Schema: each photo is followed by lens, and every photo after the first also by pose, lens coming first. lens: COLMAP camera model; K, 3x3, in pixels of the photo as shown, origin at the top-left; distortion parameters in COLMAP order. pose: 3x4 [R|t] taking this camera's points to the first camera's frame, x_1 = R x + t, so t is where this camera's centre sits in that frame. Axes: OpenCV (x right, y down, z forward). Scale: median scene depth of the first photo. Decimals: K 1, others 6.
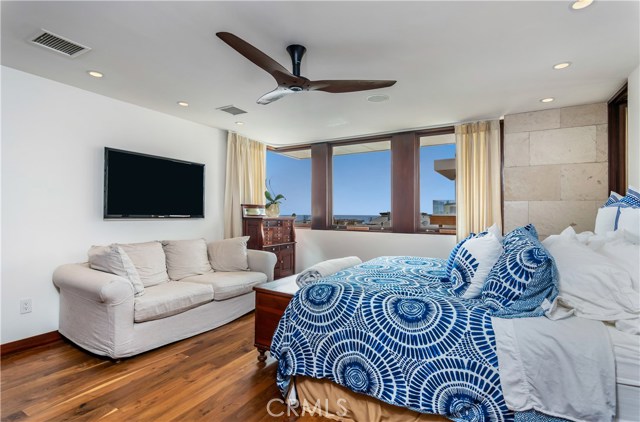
lens RADIAL K [[319.1, 0, 319.2], [0, 319.1, 209.9], [0, 0, 1]] dist [-0.000797, 0.000175]
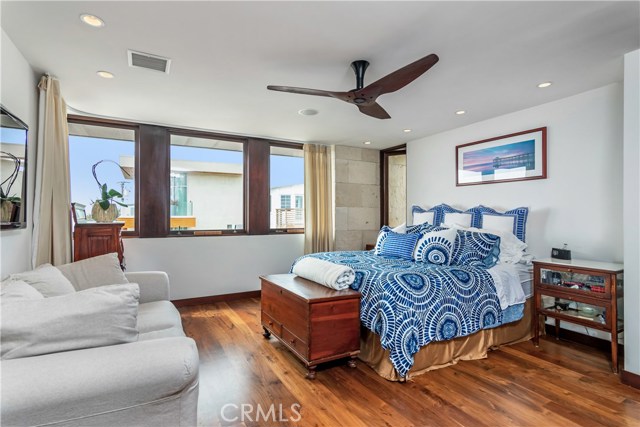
lens RADIAL K [[319.1, 0, 320.3], [0, 319.1, 216.8], [0, 0, 1]] dist [-0.000797, 0.000175]
pose [[0.503878, -0.008578, 0.863732, -1.376764], [-0.006889, 0.999879, 0.013949, -0.004831], [-0.863748, -0.012979, 0.503758, 0.750732]]
